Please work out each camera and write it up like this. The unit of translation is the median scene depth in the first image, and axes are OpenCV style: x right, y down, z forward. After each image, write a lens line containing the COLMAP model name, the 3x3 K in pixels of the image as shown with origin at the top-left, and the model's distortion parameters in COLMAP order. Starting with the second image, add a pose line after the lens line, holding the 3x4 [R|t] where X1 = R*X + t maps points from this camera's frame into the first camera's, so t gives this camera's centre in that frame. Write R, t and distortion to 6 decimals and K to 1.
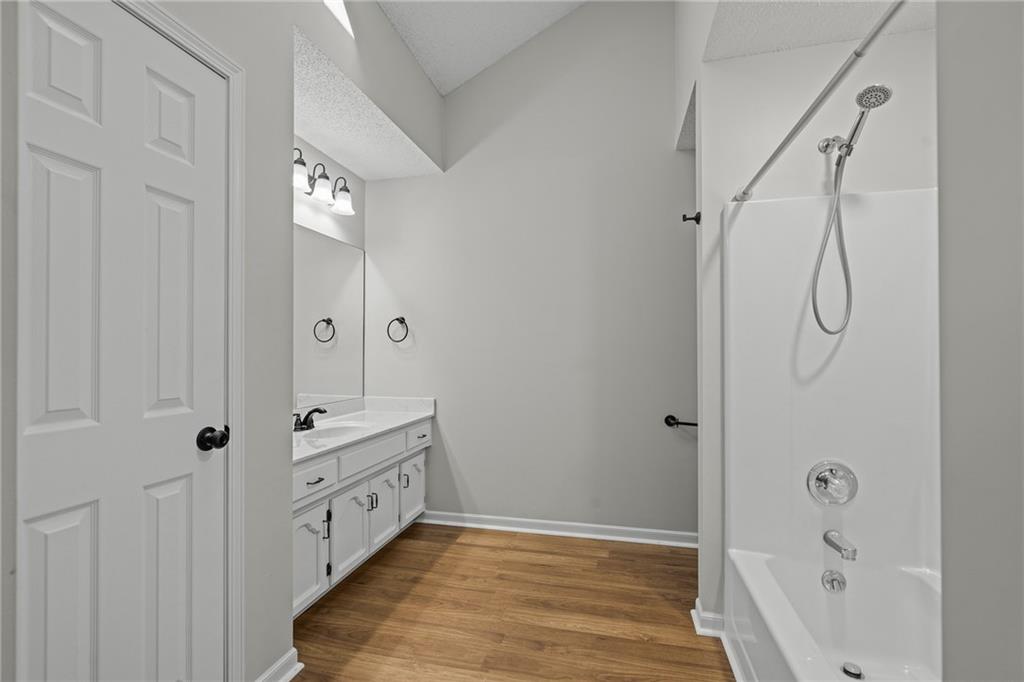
lens RADIAL K [[466.8, 0, 511.6], [0, 466.8, 345.5], [0, 0, 1]] dist [-0.009247, 0.002395]
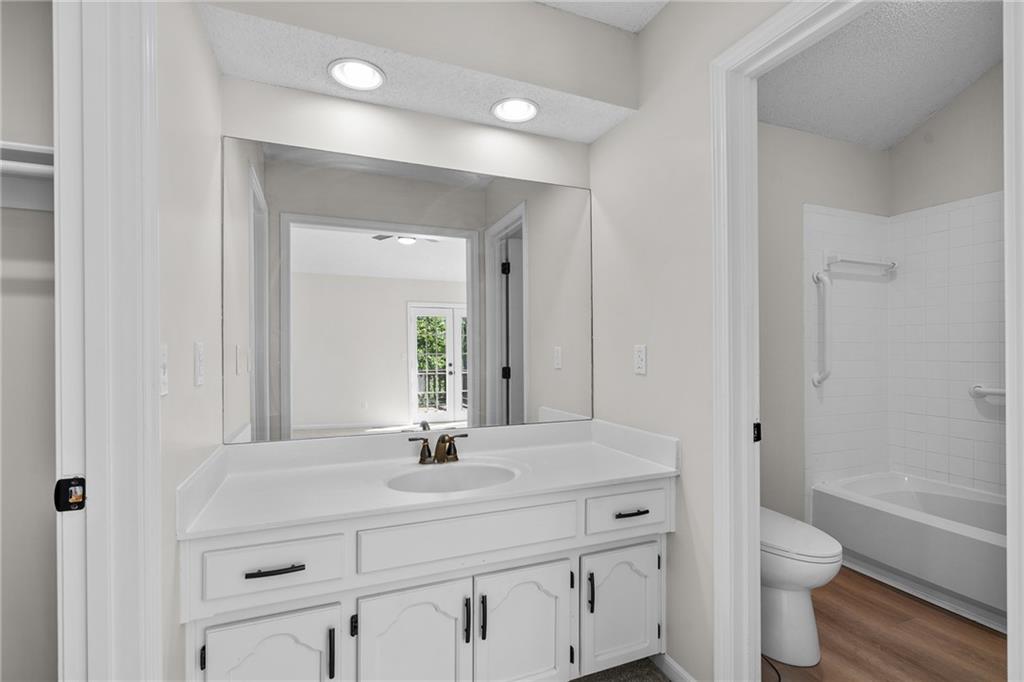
lens RADIAL K [[466.8, 0, 489.4], [0, 466.8, 347.0], [0, 0, 1]] dist [-0.009247, 0.002395]
pose [[0.562347, -0.000695, -0.826901, 0.130490], [0.013716, 0.999870, 0.008487, 0.004096], [0.826788, -0.016114, 0.562283, 0.527845]]
